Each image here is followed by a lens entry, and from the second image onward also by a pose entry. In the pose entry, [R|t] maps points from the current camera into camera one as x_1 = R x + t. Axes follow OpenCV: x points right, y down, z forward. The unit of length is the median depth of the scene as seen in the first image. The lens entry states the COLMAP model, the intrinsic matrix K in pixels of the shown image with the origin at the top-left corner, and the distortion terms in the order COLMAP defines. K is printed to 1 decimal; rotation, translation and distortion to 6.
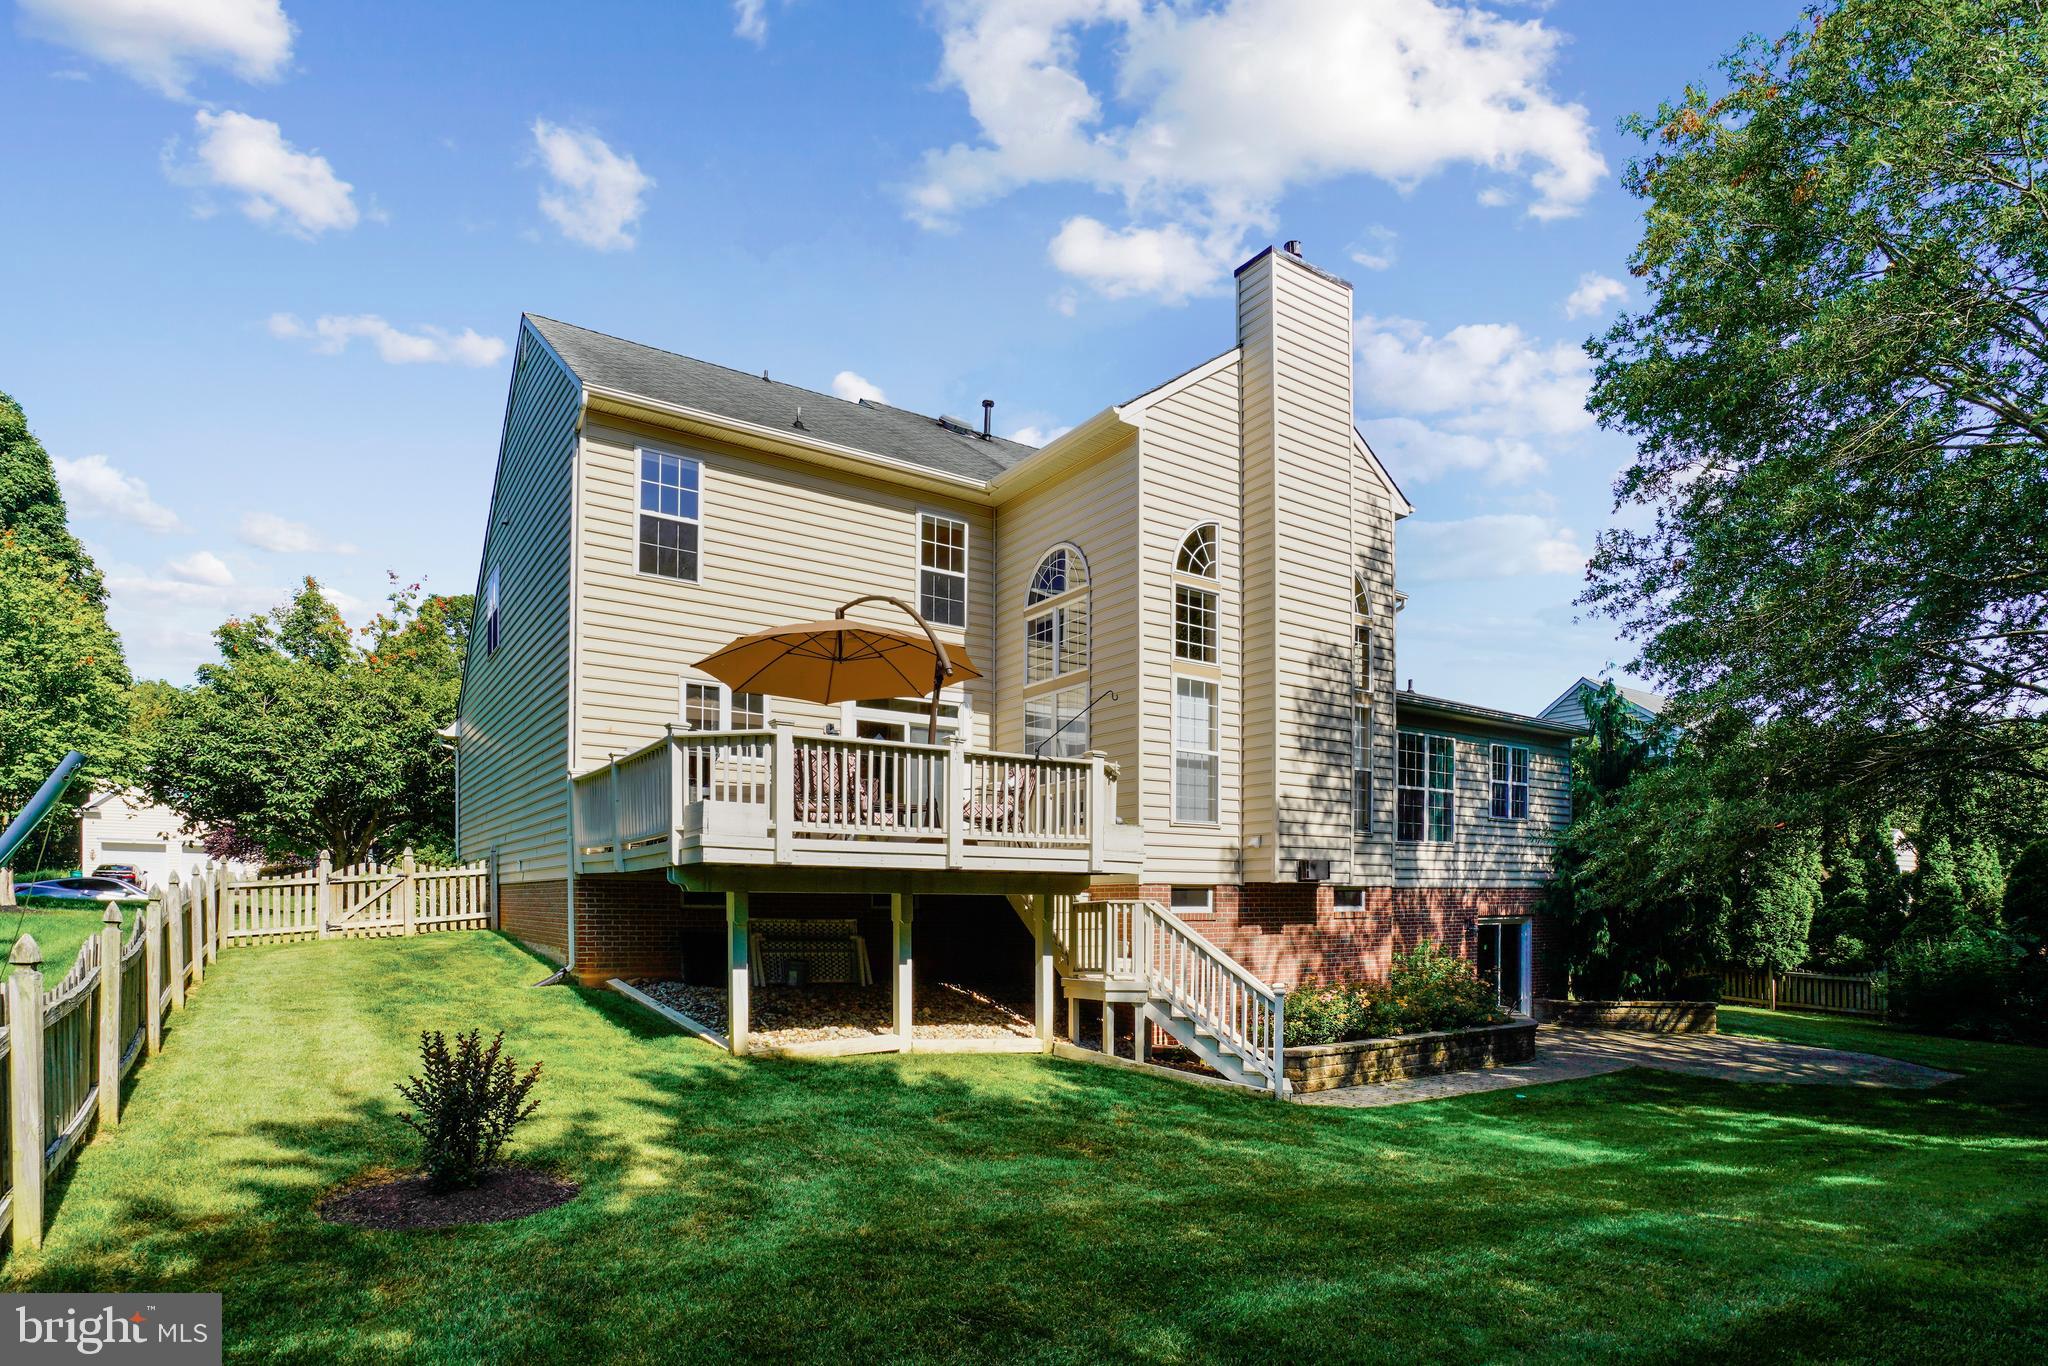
lens RADIAL K [[956.6, 0, 1024.0], [0, 956.6, 683.0], [0, 0, 1]] dist [-0.058123, 0.019968]
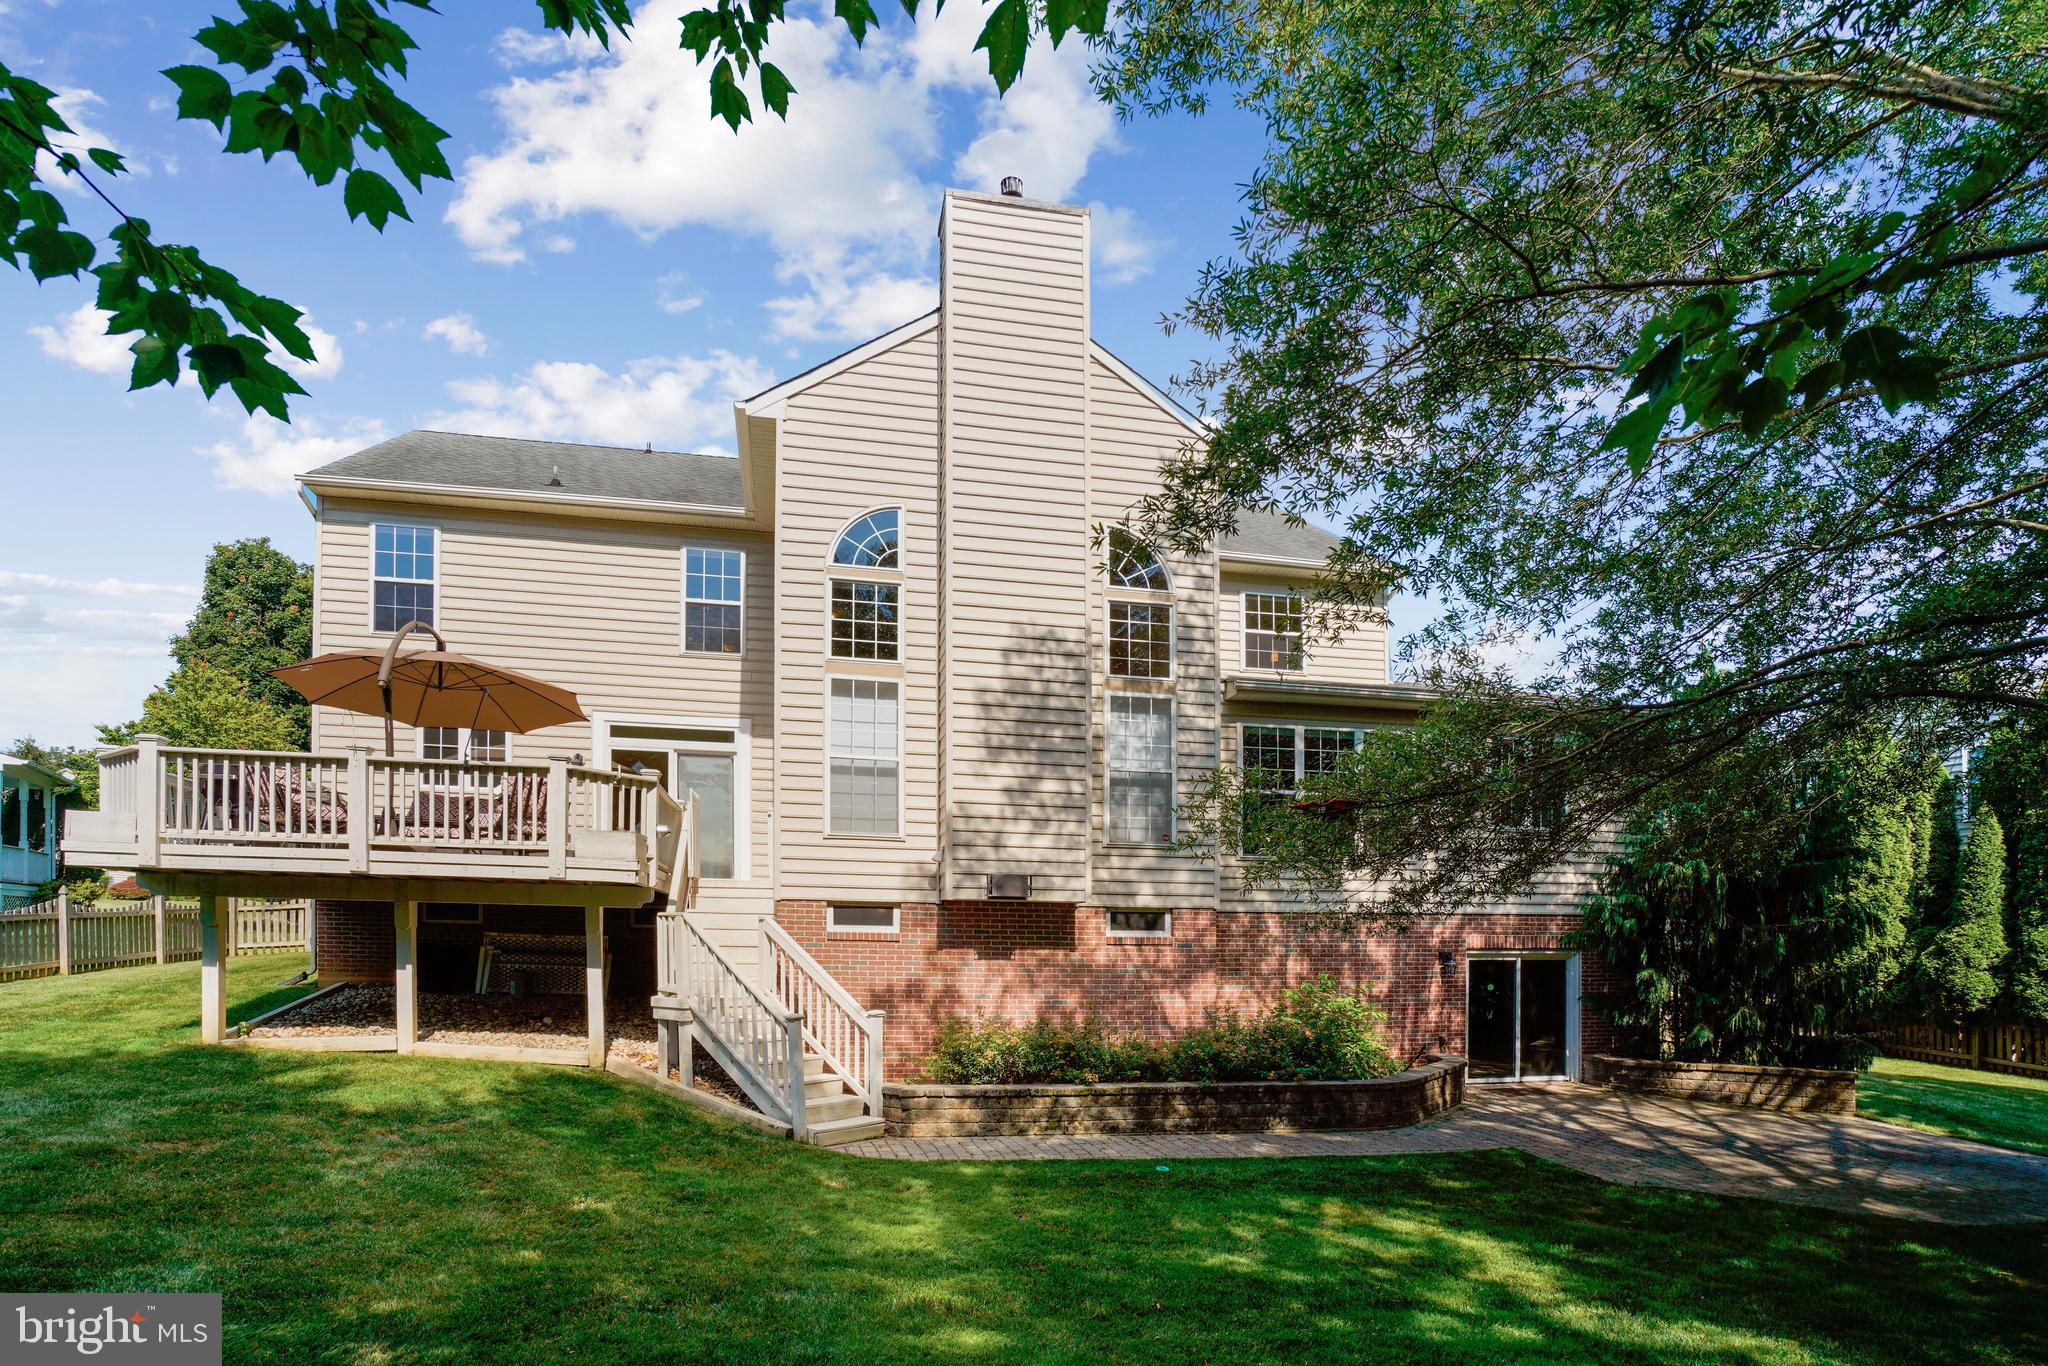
lens RADIAL K [[884.3, 0, 1023.8], [0, 884.3, 755.9], [0, 0, 1]] dist [-0.048077, 0.014397]
pose [[0.935434, -0.064905, -0.347491, 0.612115], [0.071204, 0.997447, 0.005372, 0.075907], [0.346255, -0.029768, 0.937668, 0.252969]]
